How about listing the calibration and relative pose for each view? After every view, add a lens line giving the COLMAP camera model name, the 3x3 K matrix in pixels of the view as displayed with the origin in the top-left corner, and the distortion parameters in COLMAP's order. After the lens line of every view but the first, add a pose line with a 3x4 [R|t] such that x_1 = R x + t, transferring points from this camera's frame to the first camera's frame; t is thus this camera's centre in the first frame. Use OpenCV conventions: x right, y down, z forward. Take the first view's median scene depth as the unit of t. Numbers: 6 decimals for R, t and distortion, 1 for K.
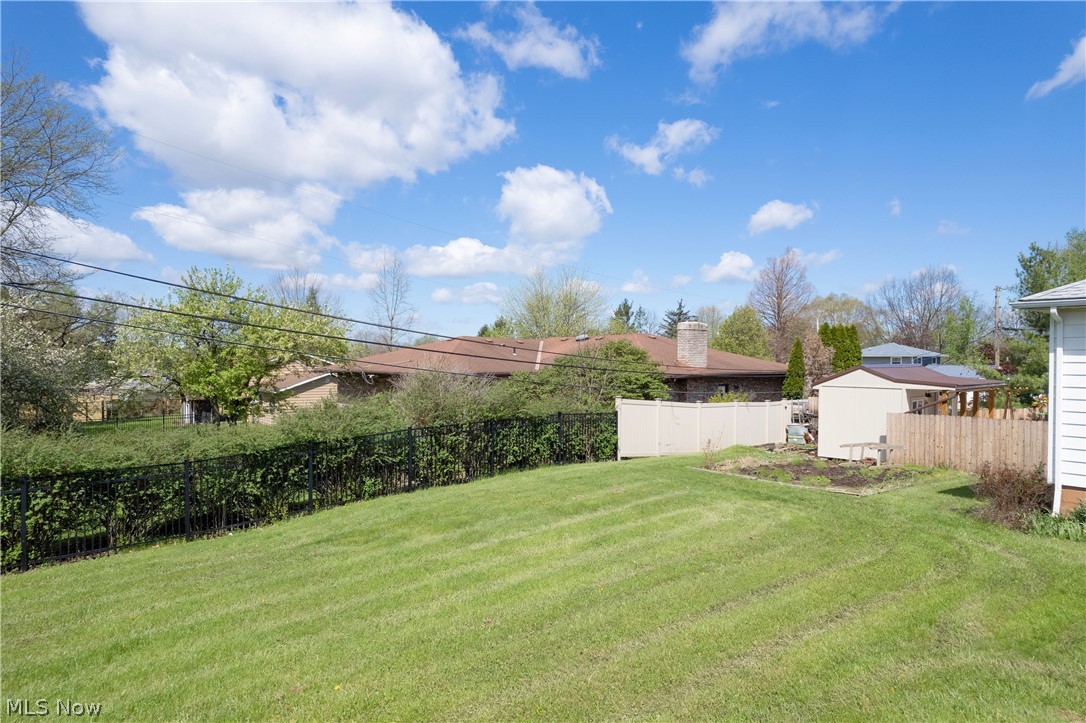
lens RADIAL K [[665.4, 0, 545.8], [0, 665.4, 356.2], [0, 0, 1]] dist [-0.001509, -0.000012]
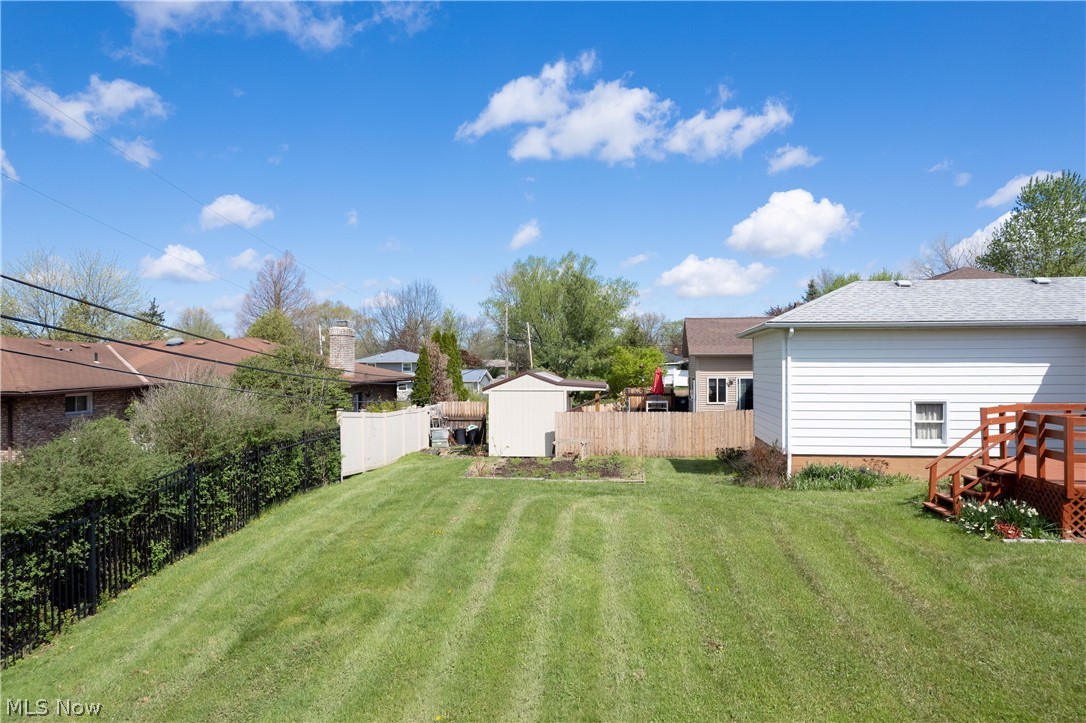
lens RADIAL K [[686.5, 0, 539.1], [0, 686.5, 397.6], [0, 0, 1]] dist [-0.030468, 0.021364]
pose [[0.730351, -0.034435, 0.682203, -0.292718], [-0.000774, 0.998686, 0.051239, -0.000297], [-0.683071, -0.037950, 0.729365, 0.151250]]
